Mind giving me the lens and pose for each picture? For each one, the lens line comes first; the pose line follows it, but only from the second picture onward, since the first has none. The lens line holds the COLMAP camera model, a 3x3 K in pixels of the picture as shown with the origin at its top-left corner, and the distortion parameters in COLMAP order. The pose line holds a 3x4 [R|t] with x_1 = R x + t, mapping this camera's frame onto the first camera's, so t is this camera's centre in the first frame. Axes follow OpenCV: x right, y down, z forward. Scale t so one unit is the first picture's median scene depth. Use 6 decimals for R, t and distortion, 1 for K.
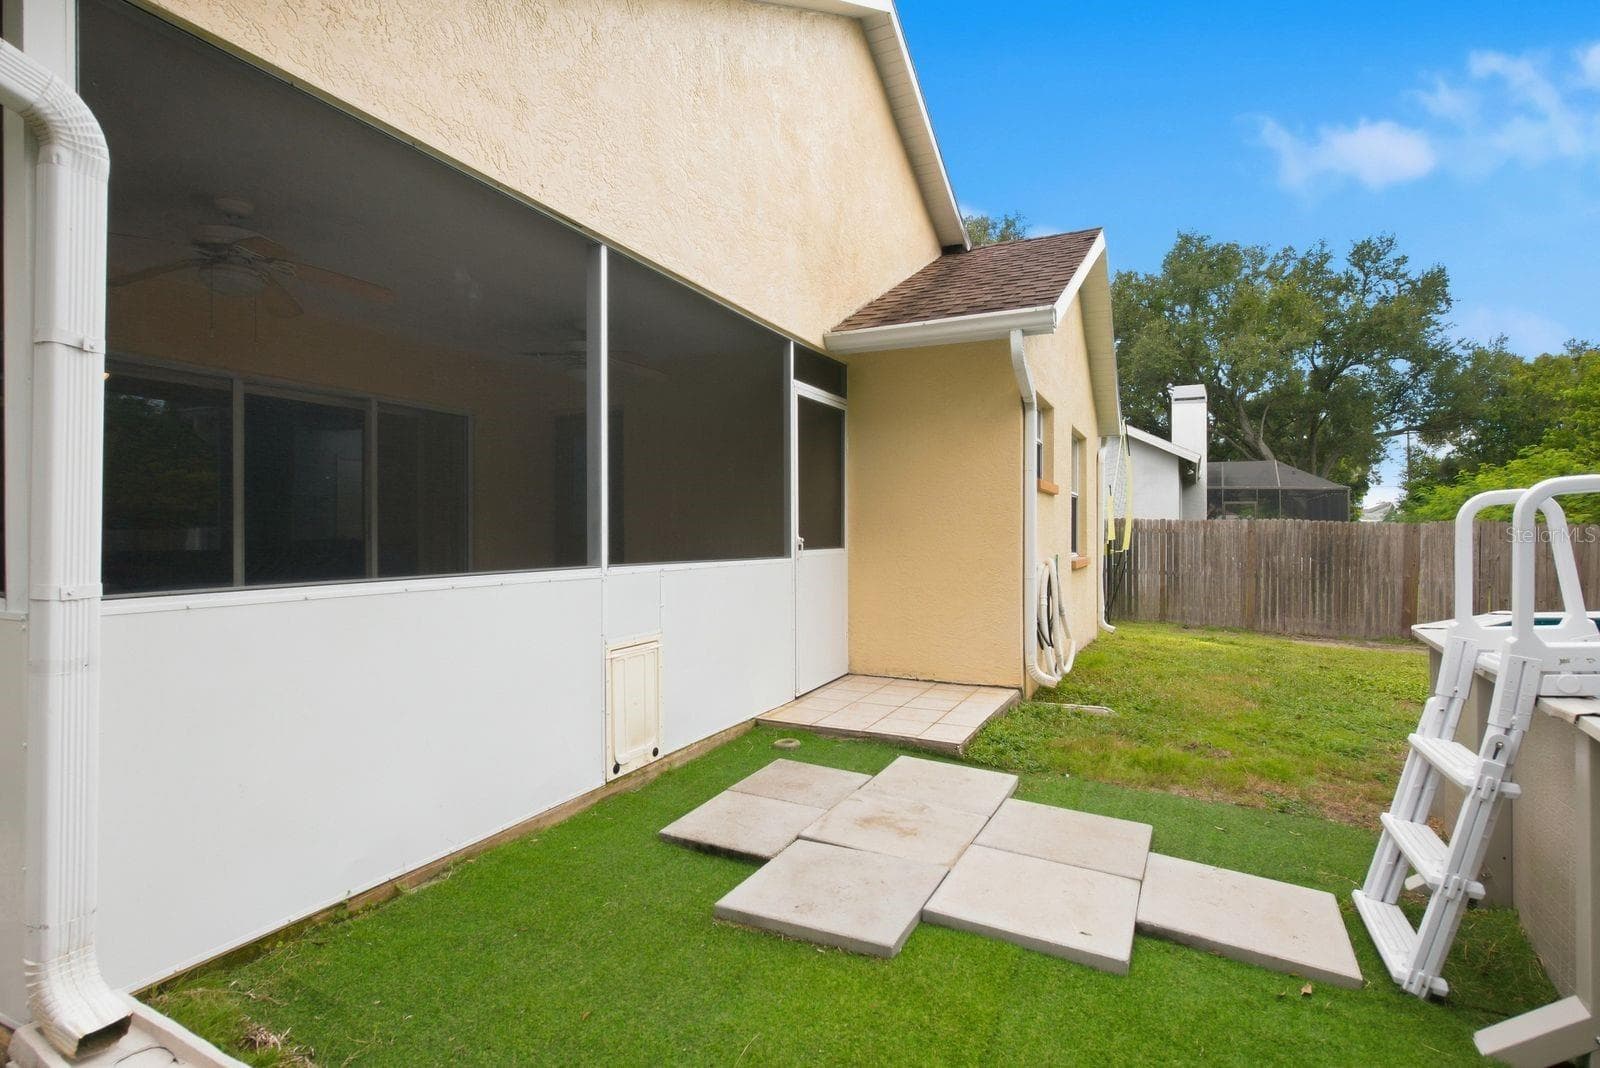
lens RADIAL K [[709.9, 0, 800.0], [0, 709.9, 534.0], [0, 0, 1]] dist [0.023580, -0.010801]
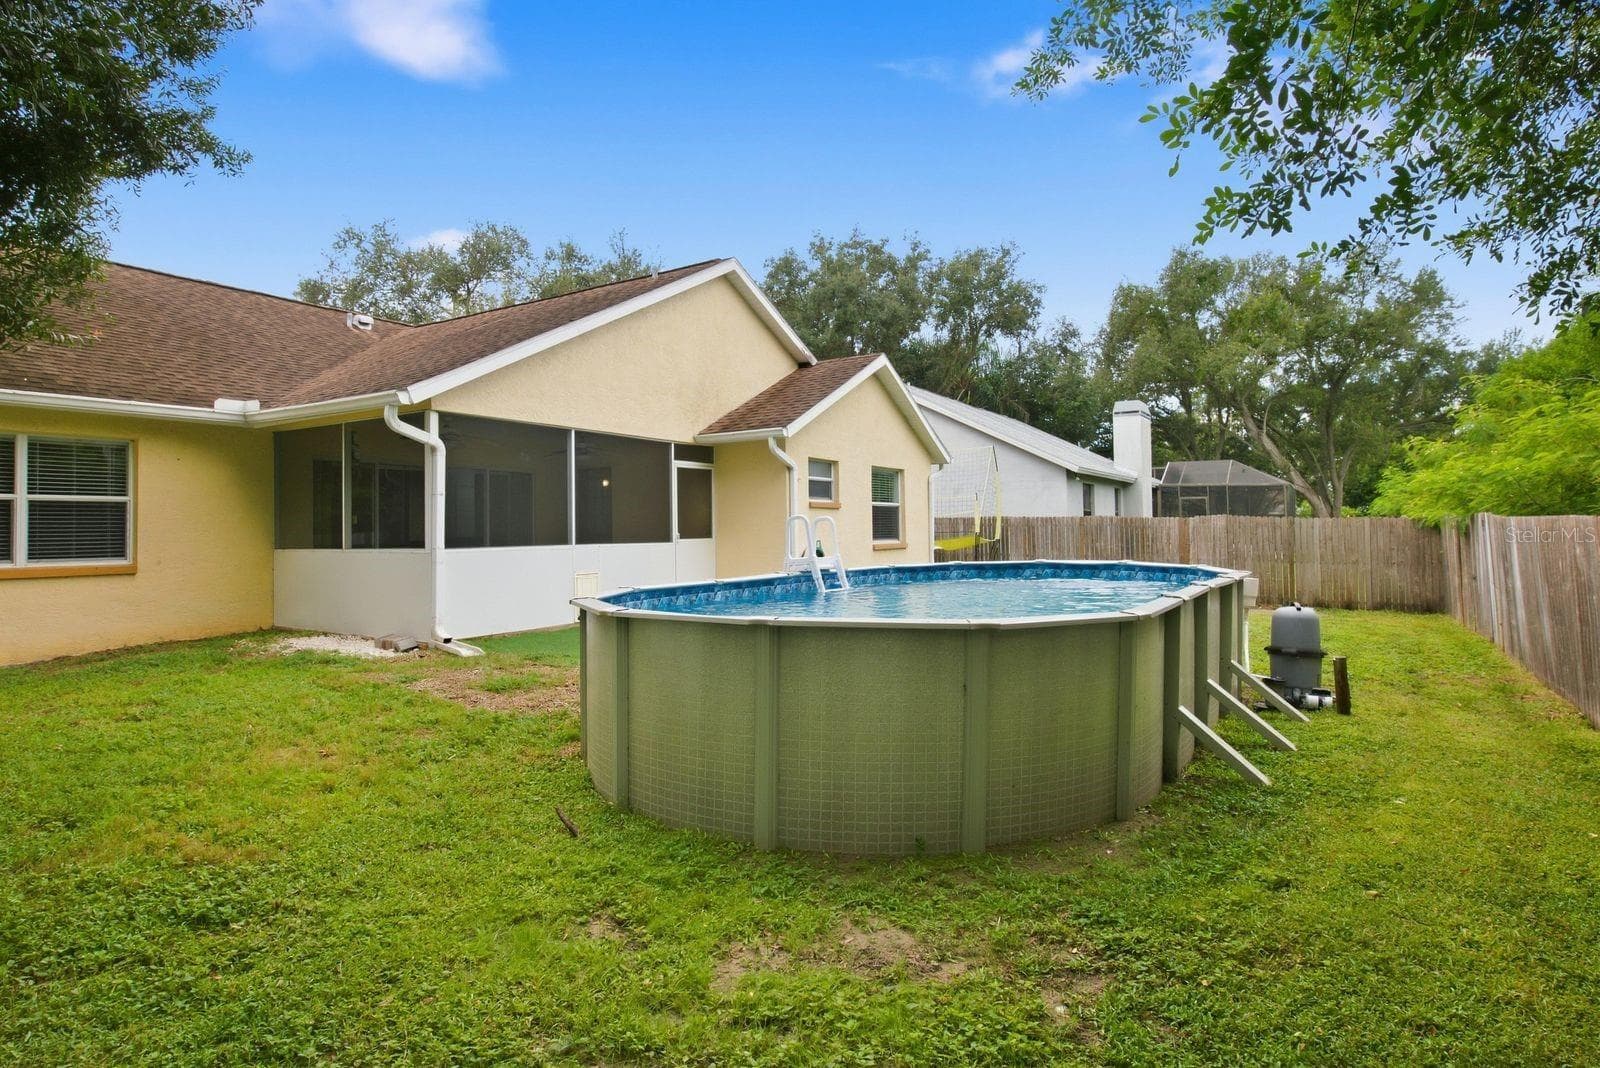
lens RADIAL K [[709.9, 0, 800.0], [0, 709.9, 534.0], [0, 0, 1]] dist [0.023580, -0.010801]
pose [[0.993696, -0.004400, -0.112024, 0.537194], [0.005757, 0.999914, 0.011792, -0.013719], [0.111962, -0.012363, 0.993636, -0.983844]]
